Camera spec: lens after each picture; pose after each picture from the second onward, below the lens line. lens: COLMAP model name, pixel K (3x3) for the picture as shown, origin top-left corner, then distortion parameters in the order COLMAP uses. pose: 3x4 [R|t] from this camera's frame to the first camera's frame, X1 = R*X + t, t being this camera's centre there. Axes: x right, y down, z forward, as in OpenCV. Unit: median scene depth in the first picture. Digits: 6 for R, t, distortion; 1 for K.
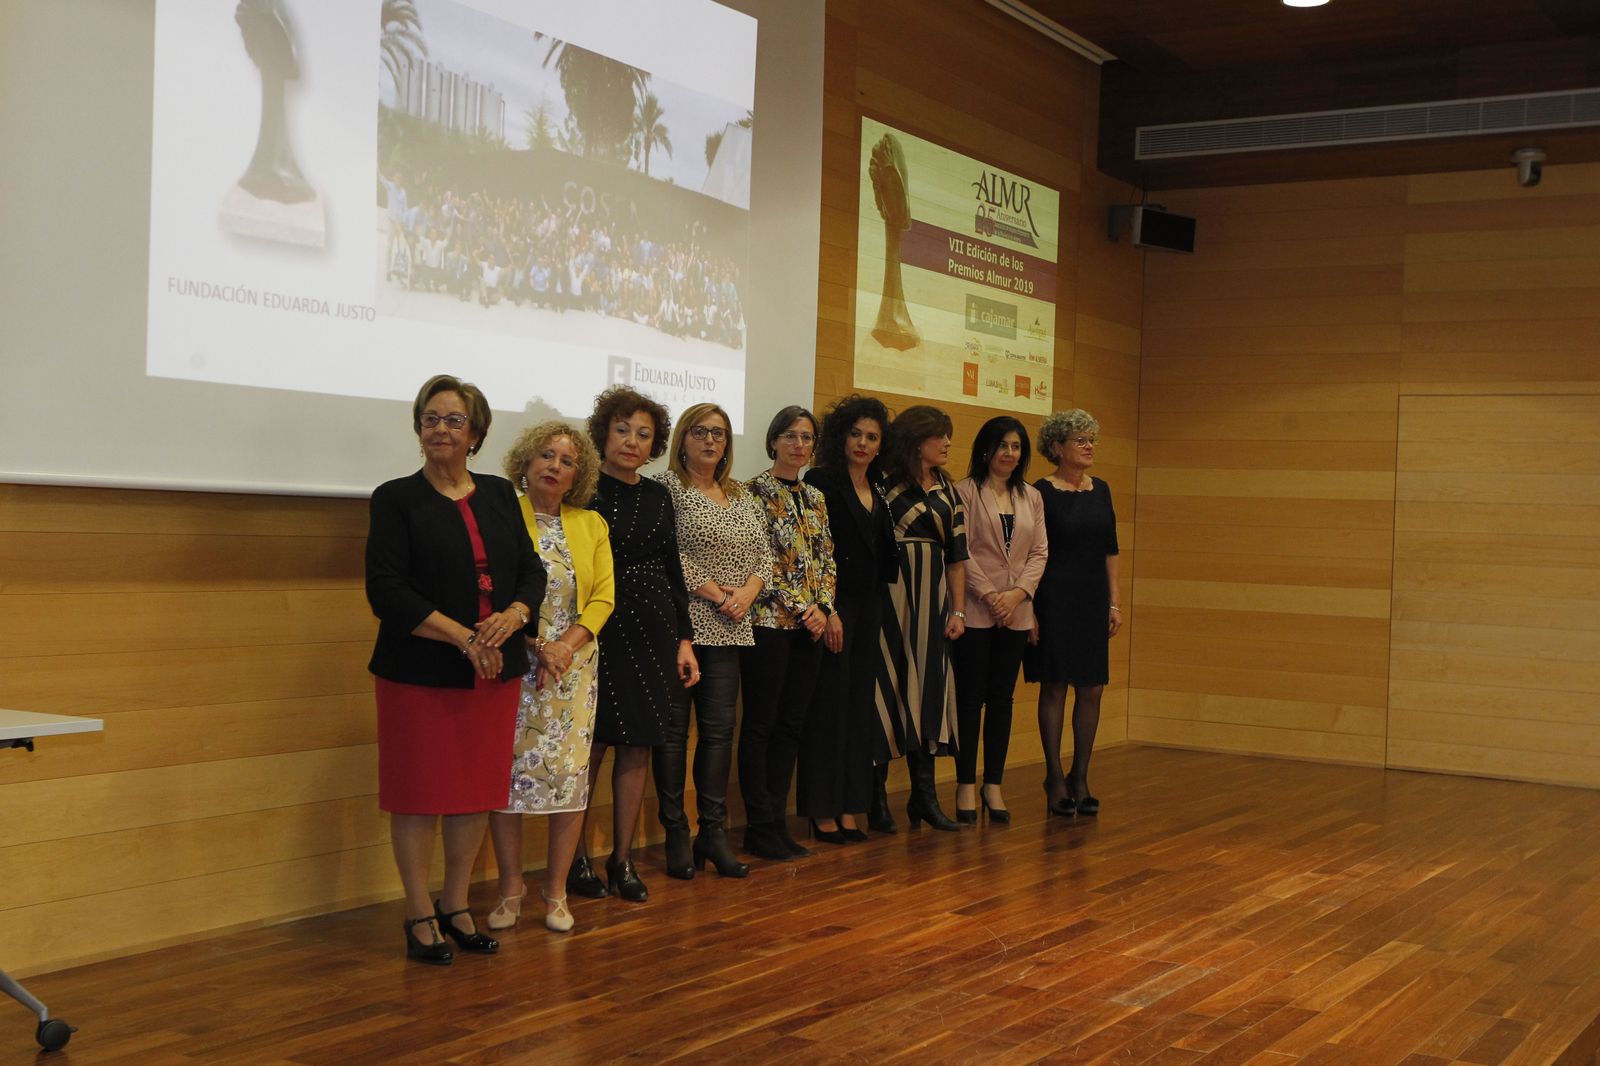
lens RADIAL K [[1958.5, 0, 800.0], [0, 1958.5, 533.0], [0, 0, 1]] dist [0.029042, -0.010690]
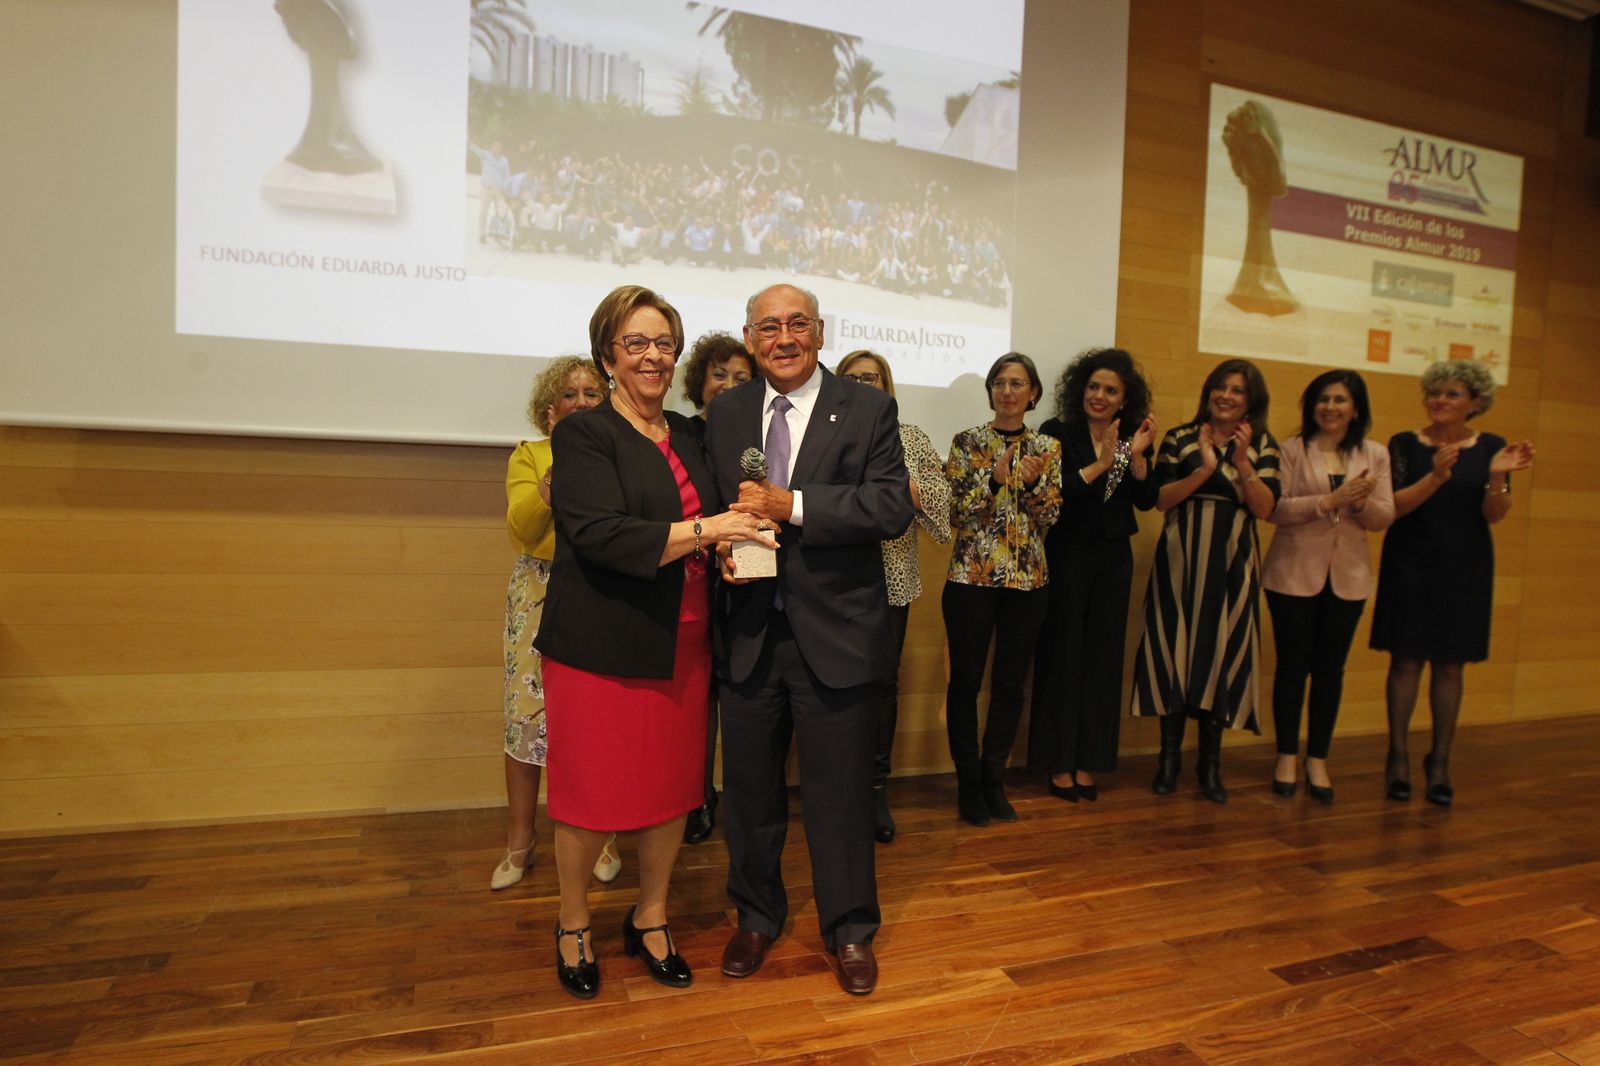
lens RADIAL K [[969.9, 0, 802.9], [0, 969.9, 556.4], [0, 0, 1]] dist [-0.062624, 0.030771]
pose [[0.784233, 0.038761, -0.619255, 0.222142], [-0.011827, 0.998799, 0.047540, 0.014185], [0.620354, -0.029958, 0.783749, 0.586554]]
